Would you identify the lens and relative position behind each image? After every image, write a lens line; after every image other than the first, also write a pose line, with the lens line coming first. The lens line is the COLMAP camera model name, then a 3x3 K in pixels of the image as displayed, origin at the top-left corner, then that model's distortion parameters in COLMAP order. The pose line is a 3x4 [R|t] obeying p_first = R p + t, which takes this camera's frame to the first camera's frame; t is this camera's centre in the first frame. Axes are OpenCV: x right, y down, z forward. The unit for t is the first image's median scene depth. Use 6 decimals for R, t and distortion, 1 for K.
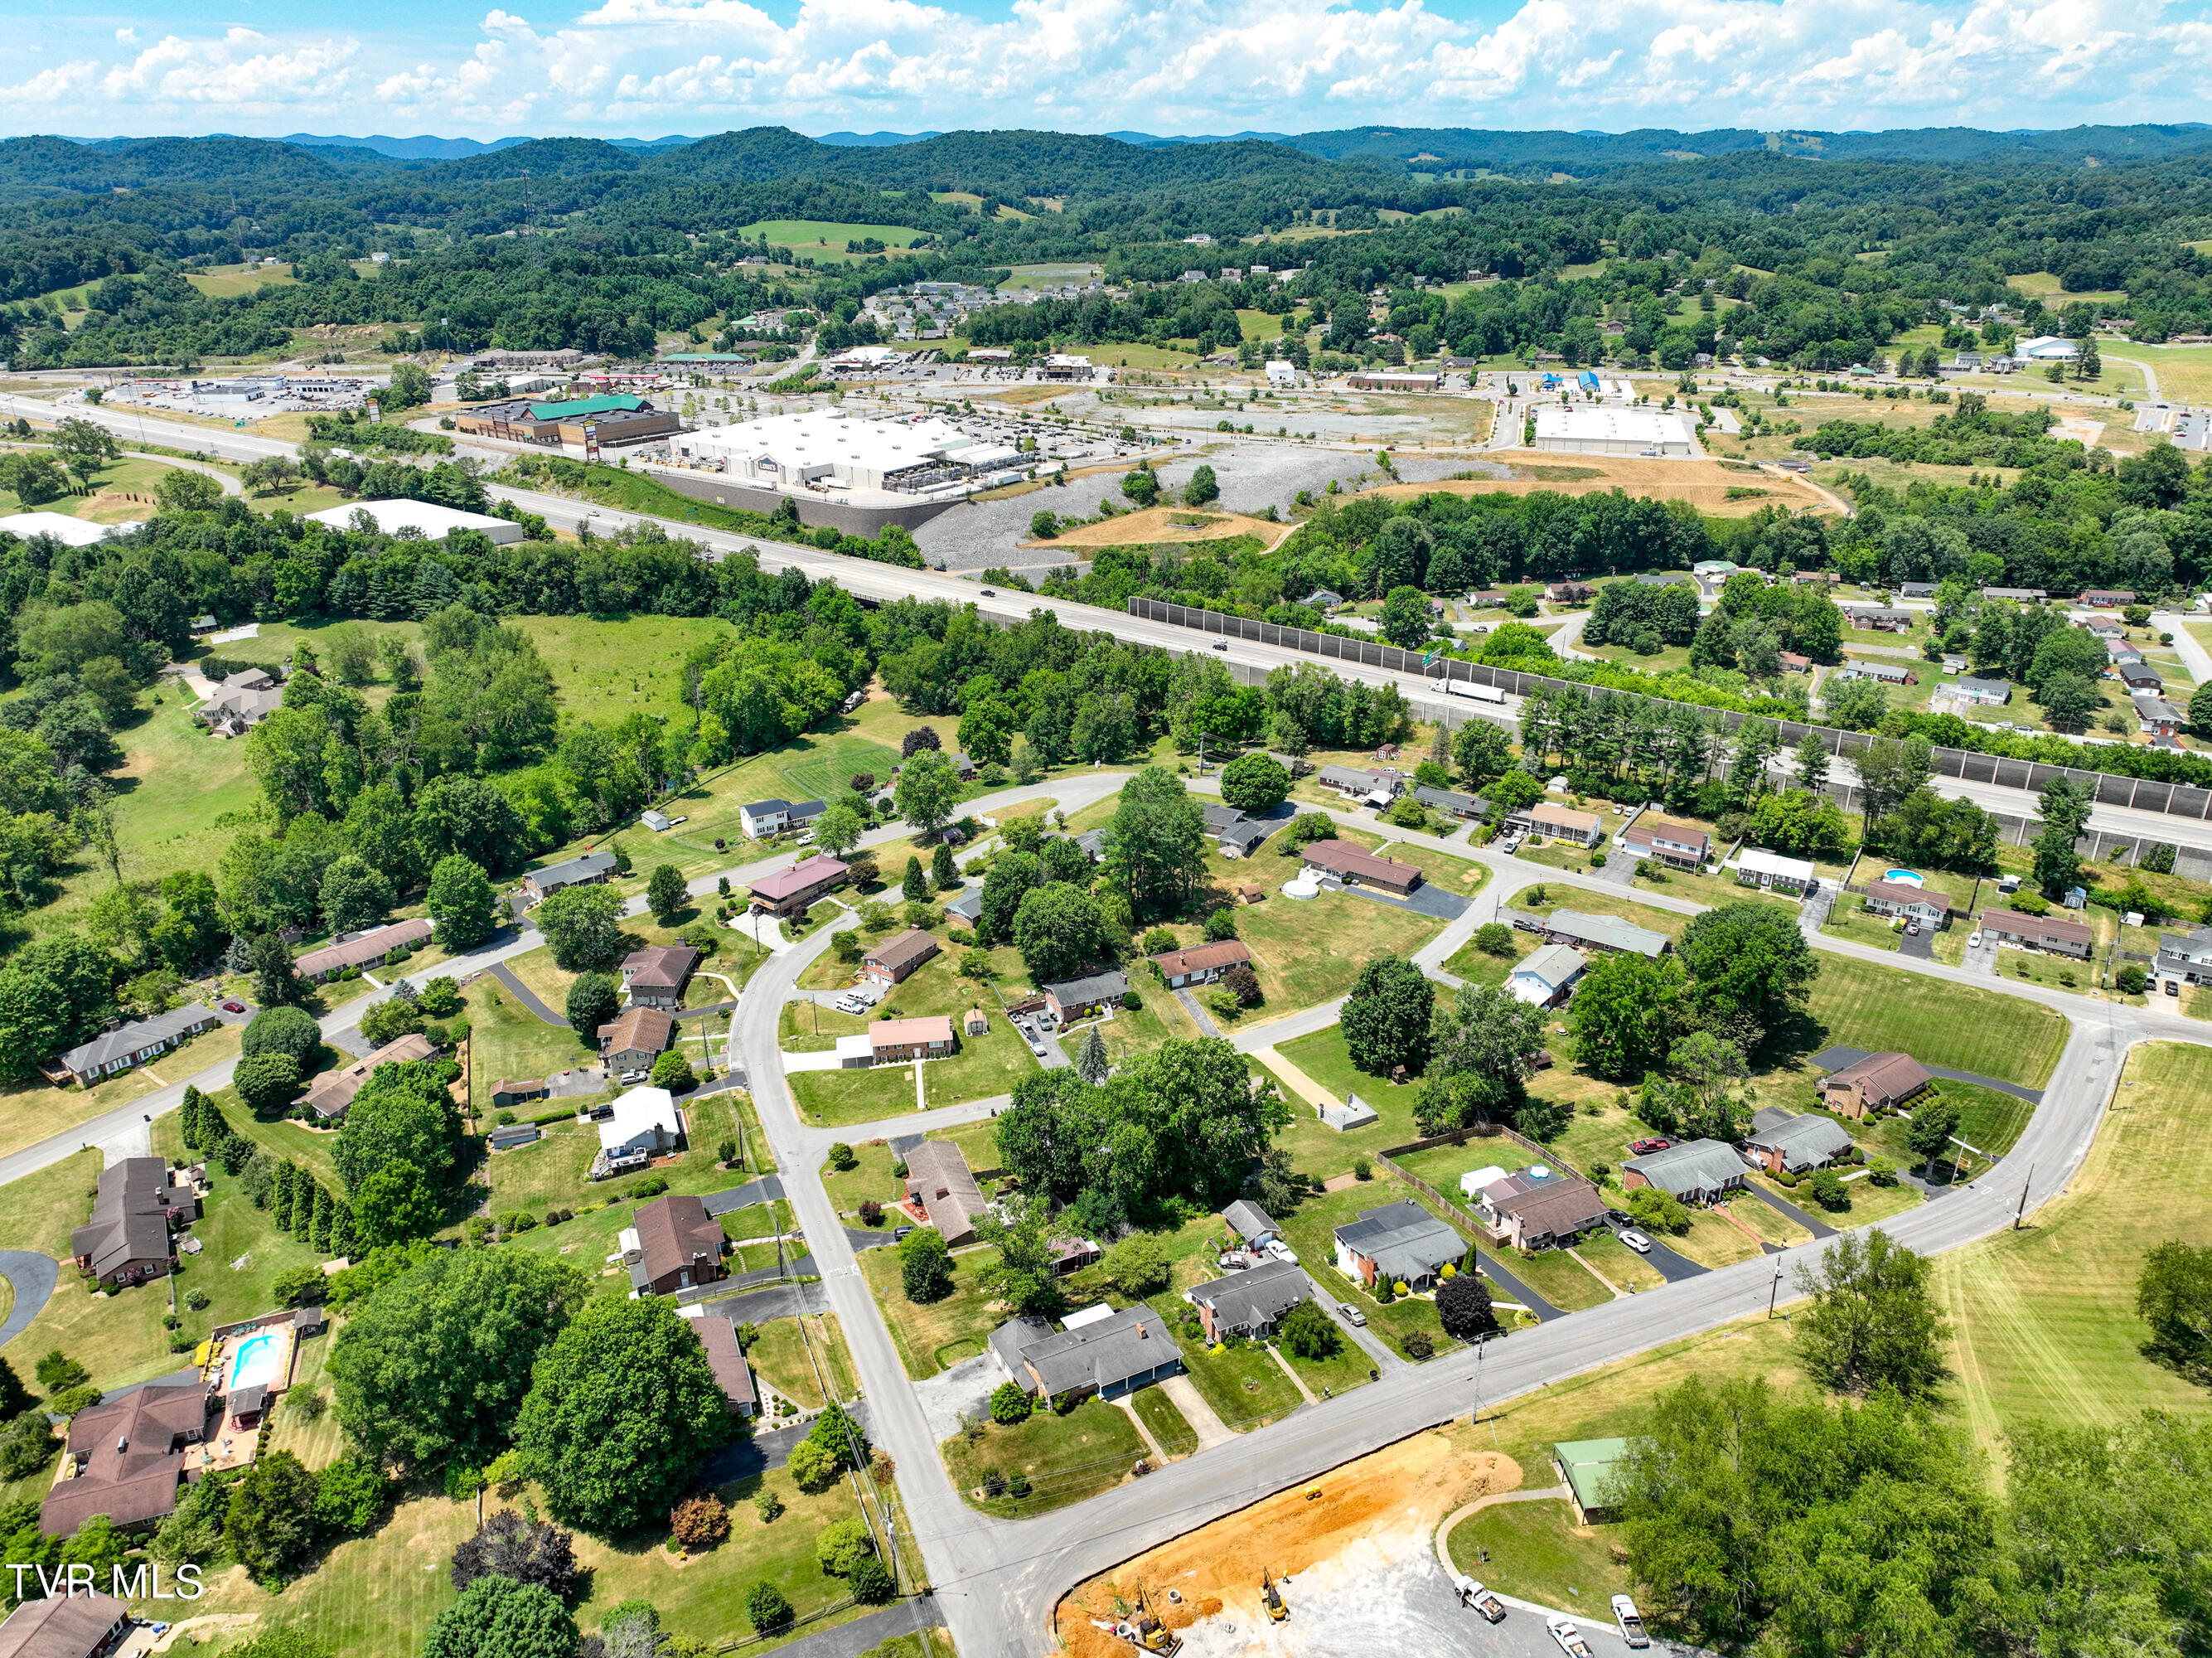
lens RADIAL K [[1555.2, 0, 1117.9], [0, 1555.2, 824.3], [0, 0, 1]] dist [-0.002209, 0.015657]
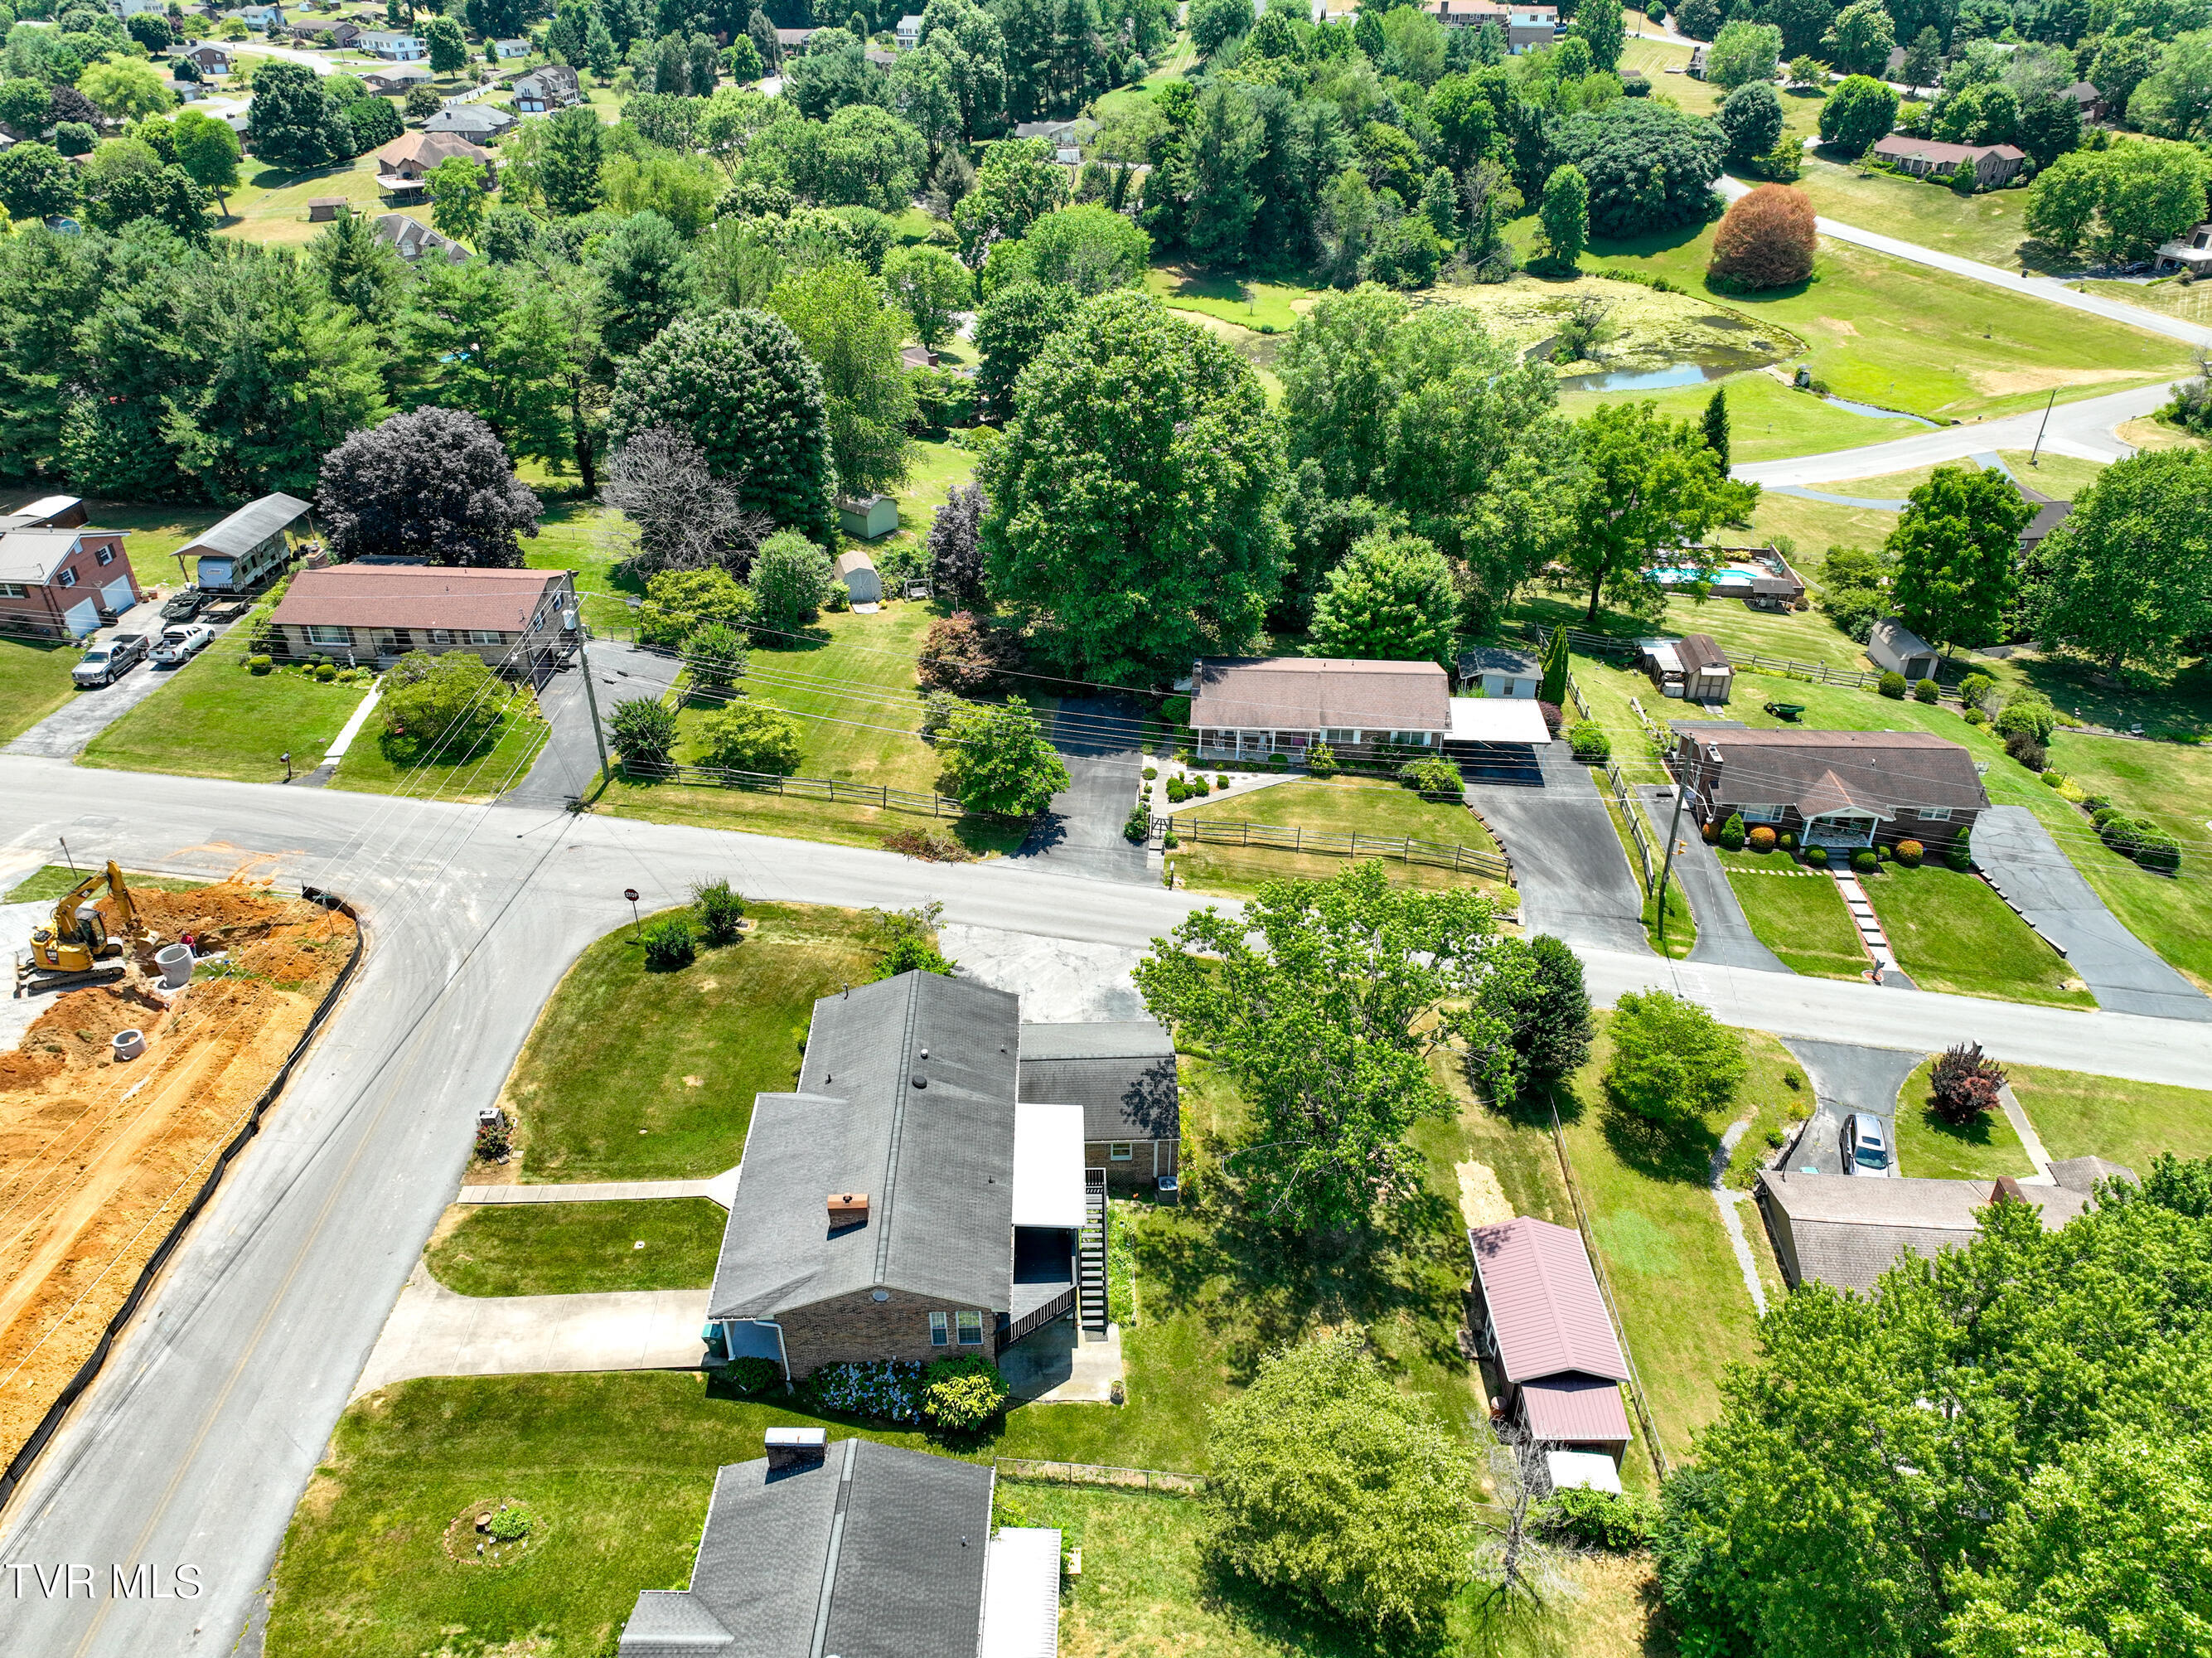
lens RADIAL K [[1555.2, 0, 1112.2], [0, 1555.2, 827.1], [0, 0, 1]] dist [-0.002209, 0.015657]
pose [[-0.435384, 0.478029, -0.762843, 0.116093], [-0.350993, 0.690177, 0.632819, 0.049564], [0.829002, 0.543272, -0.132707, 0.670661]]
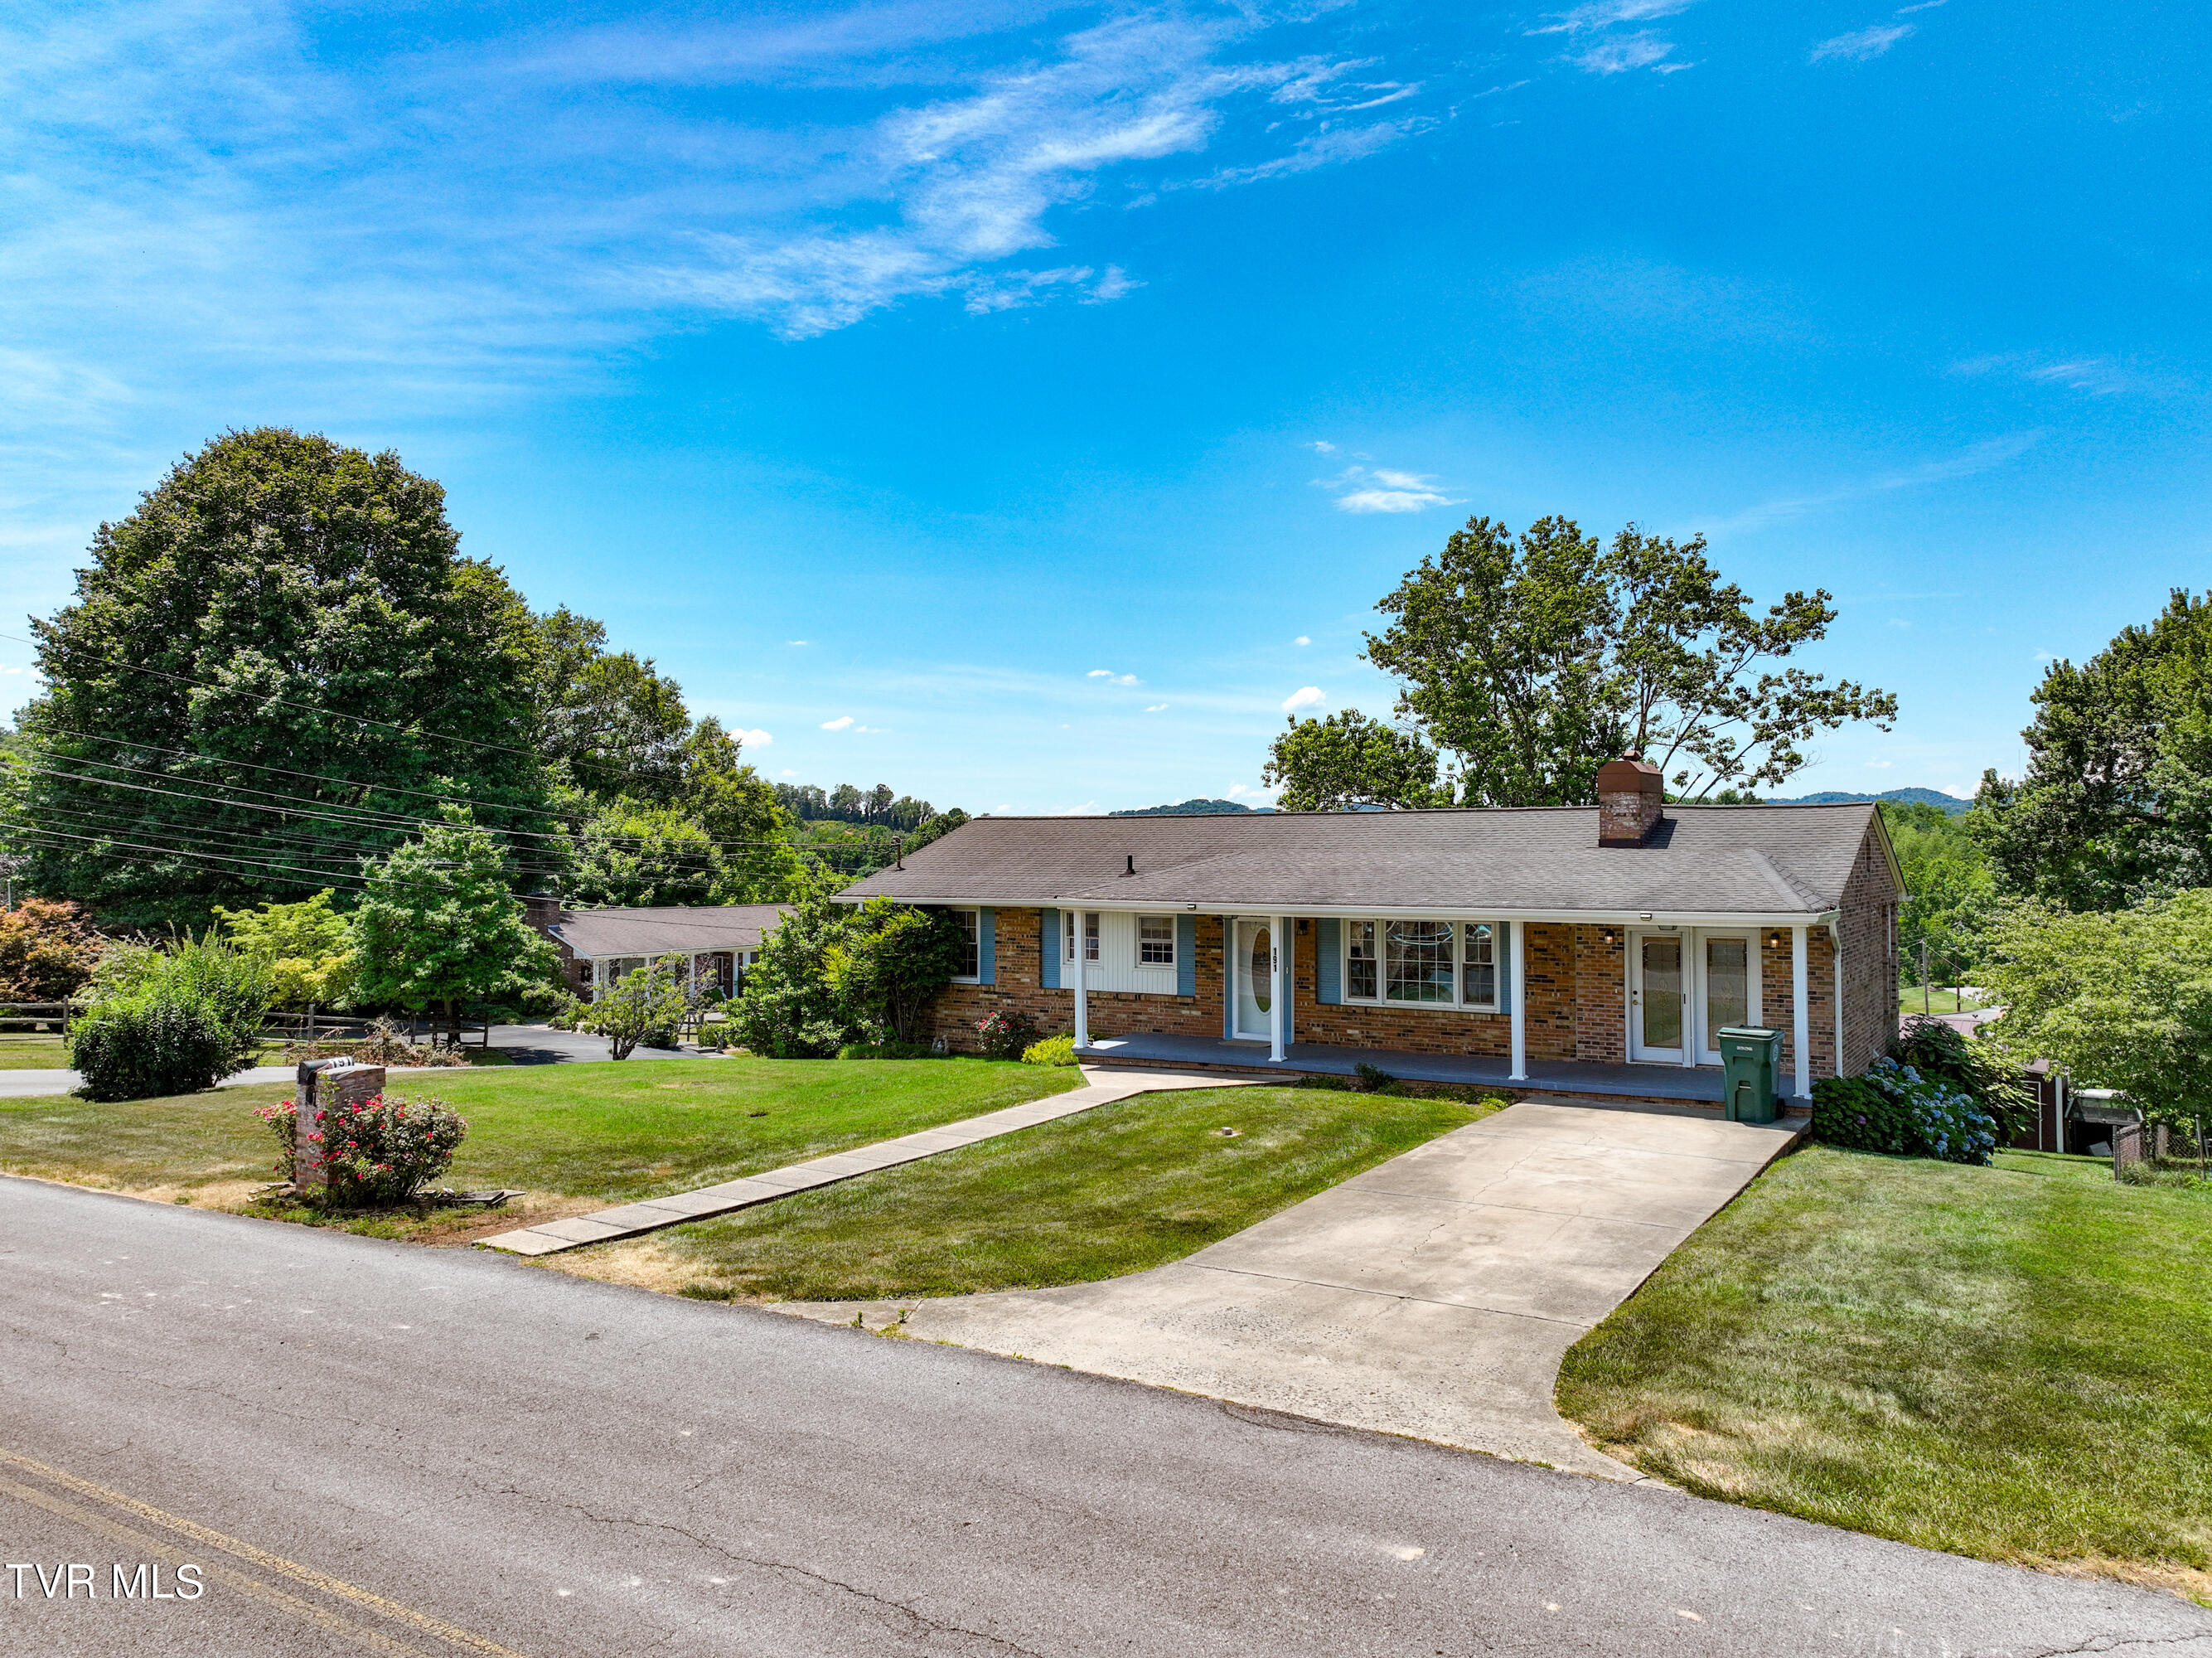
lens RADIAL K [[1555.2, 0, 1113.4], [0, 1555.2, 836.7], [0, 0, 1]] dist [-0.002209, 0.015657]
pose [[0.494562, -0.011330, -0.869068, 0.067693], [-0.341986, 0.916720, -0.206566, 0.237934], [0.799033, 0.399369, 0.449501, 0.586412]]
